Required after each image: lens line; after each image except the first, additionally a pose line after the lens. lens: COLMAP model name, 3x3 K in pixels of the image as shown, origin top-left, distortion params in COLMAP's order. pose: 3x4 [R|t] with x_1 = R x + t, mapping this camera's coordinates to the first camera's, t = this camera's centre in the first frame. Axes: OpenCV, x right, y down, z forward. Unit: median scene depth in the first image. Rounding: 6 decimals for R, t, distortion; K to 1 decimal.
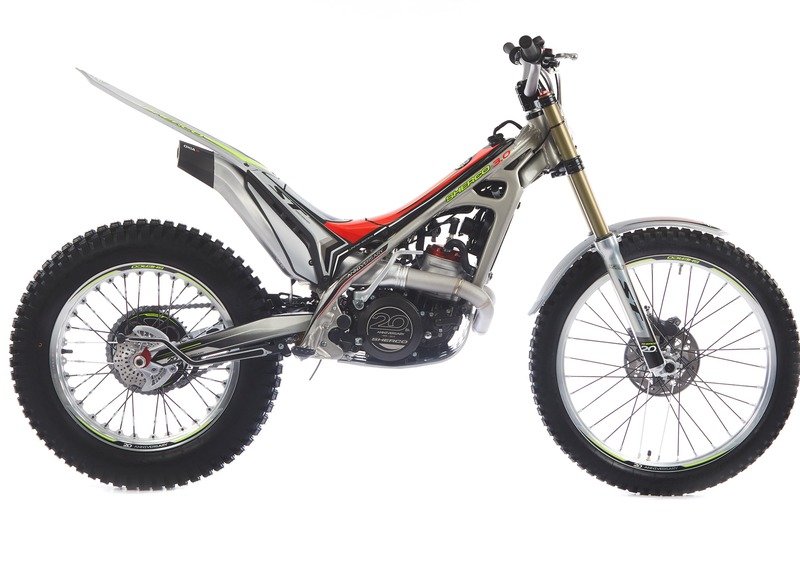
lens RADIAL K [[1660.0, 0, 400.0], [0, 1660.0, 282.0], [0, 0, 1]] dist [-0.023494, 0.021893]
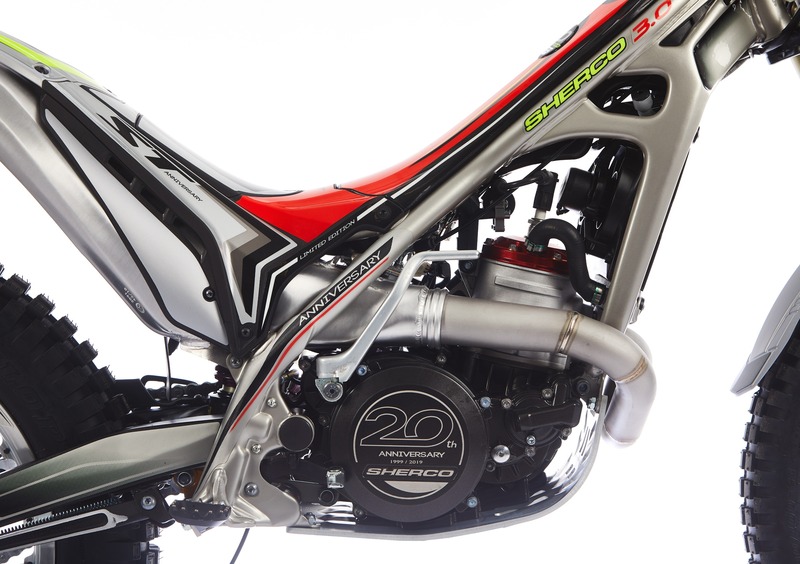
lens RADIAL K [[2077.0, 0, 400.0], [0, 2077.0, 282.0], [0, 0, 1]] dist [0.055958, 0.433107]
pose [[0.998149, -0.057565, 0.019603, -0.016041], [0.058547, 0.996828, -0.053913, 0.015715], [-0.016437, 0.054961, 0.998353, 0.479629]]
